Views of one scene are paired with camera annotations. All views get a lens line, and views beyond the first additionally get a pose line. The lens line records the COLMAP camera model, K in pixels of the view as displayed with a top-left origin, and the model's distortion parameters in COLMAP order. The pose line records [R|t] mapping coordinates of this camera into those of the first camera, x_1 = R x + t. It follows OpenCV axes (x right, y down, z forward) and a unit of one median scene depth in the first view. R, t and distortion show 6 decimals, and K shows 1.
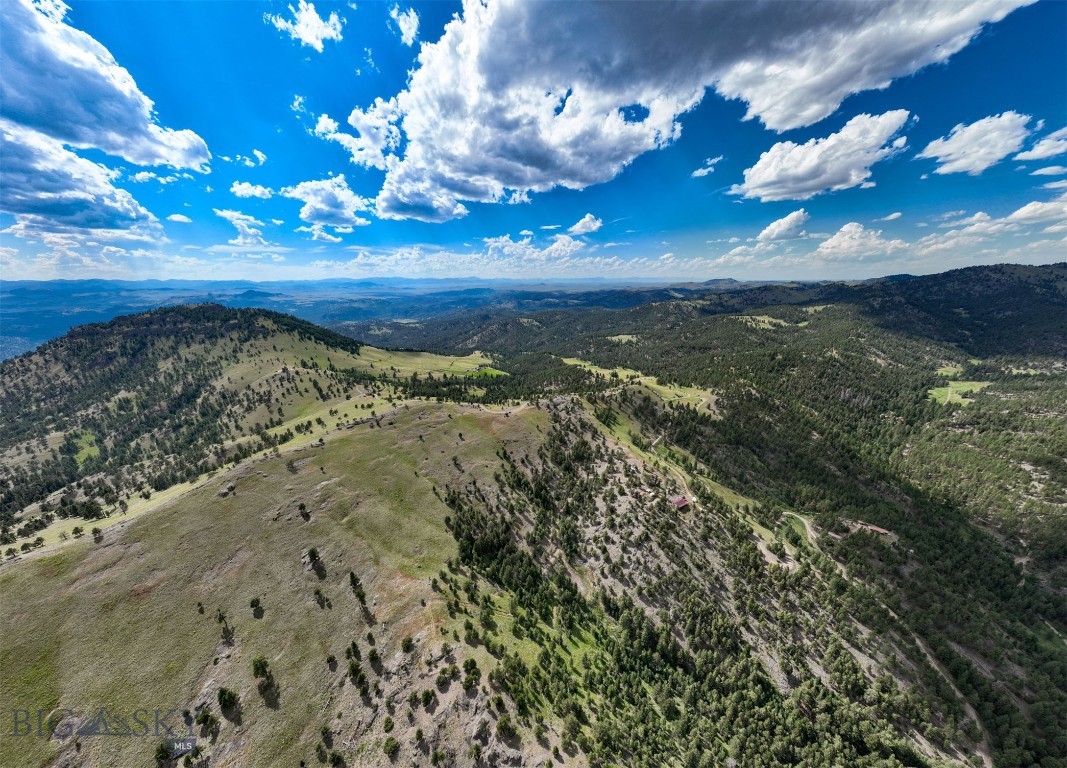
lens RADIAL K [[331.8, 0, 533.5], [0, 331.8, 384.0], [0, 0, 1]] dist [-0.019228, -0.000062]
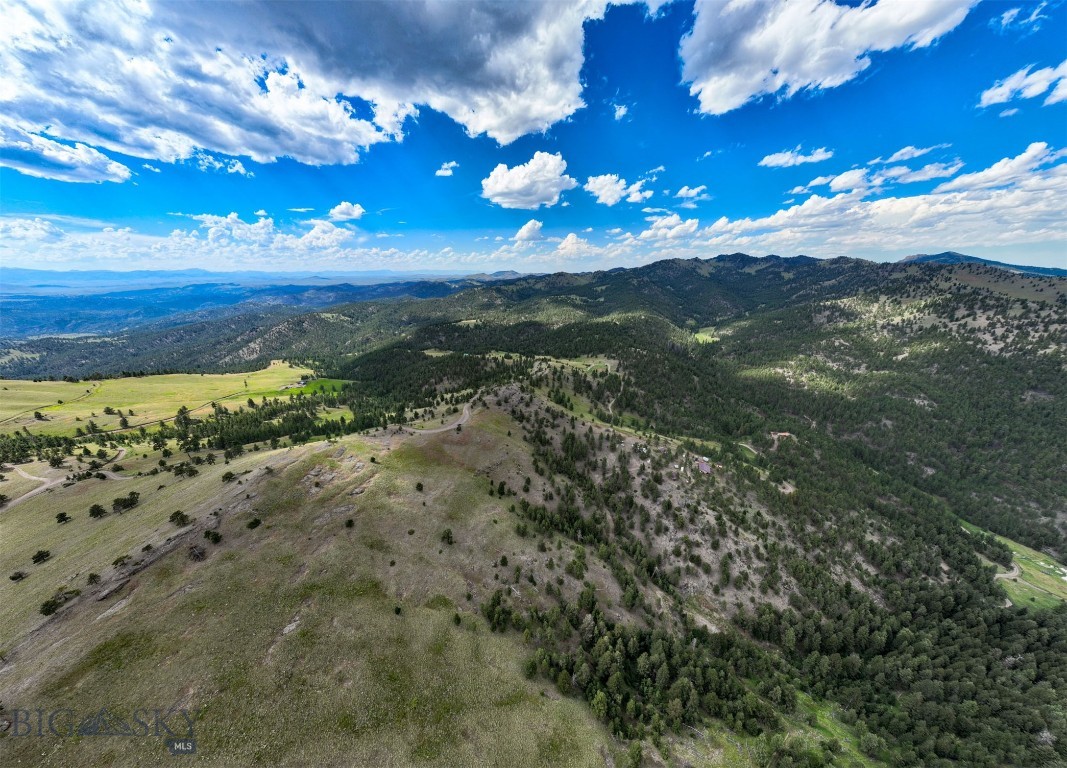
lens RADIAL K [[331.8, 0, 533.5], [0, 331.8, 384.0], [0, 0, 1]] dist [-0.019228, -0.000062]
pose [[0.789578, -0.186934, 0.584485, -0.072417], [0.188812, 0.980272, 0.058453, 0.000402], [-0.583881, 0.064204, 0.809297, 0.098383]]
